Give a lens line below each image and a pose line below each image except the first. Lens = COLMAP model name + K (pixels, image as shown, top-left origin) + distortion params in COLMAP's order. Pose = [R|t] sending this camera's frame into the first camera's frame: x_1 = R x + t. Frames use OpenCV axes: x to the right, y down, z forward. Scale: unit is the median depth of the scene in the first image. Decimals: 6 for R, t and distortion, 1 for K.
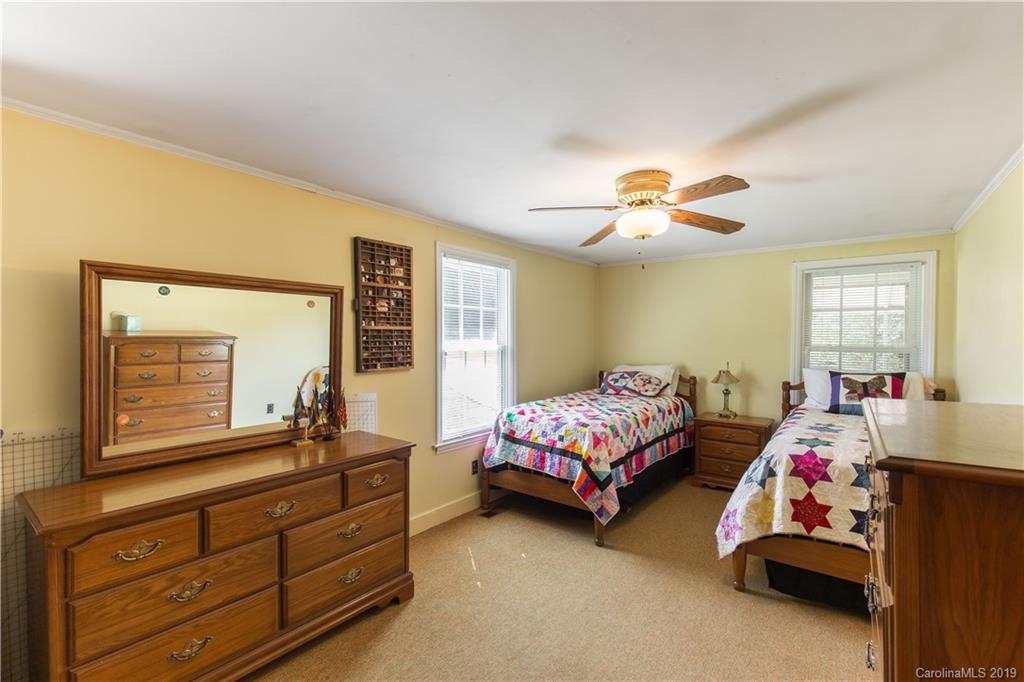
lens RADIAL K [[461.6, 0, 511.7], [0, 461.6, 349.4], [0, 0, 1]] dist [-0.000519, -0.000066]
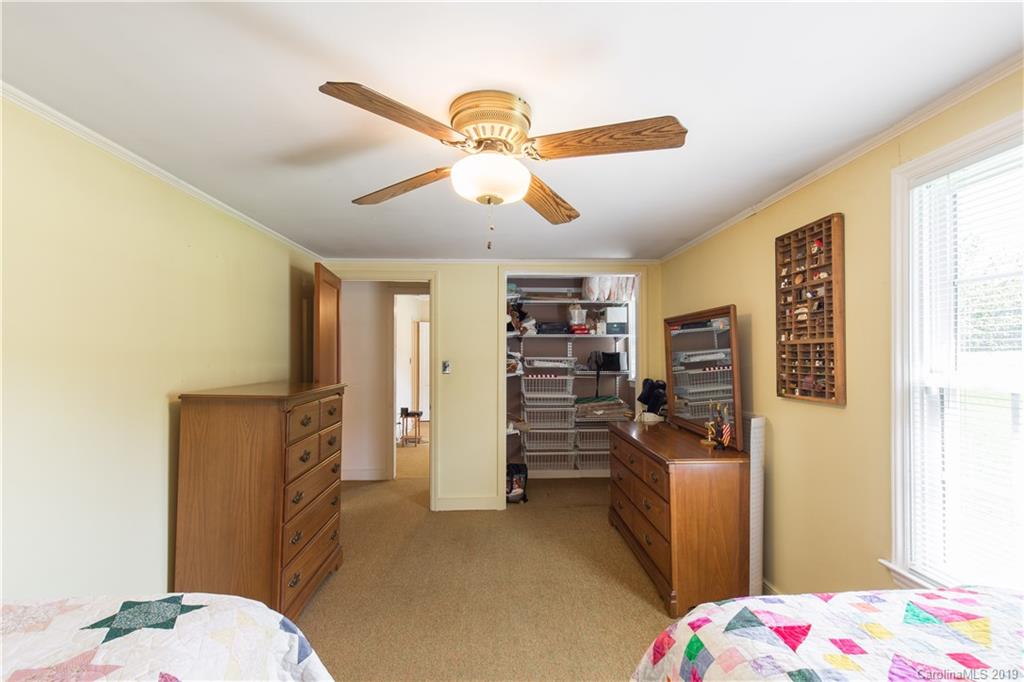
lens RADIAL K [[461.6, 0, 511.7], [0, 461.6, 349.4], [0, 0, 1]] dist [-0.000519, -0.000066]
pose [[-0.773695, -0.004624, -0.633541, 0.565700], [-0.012876, 0.999882, 0.008427, -0.034458], [0.633427, 0.014677, -0.773663, 1.291485]]
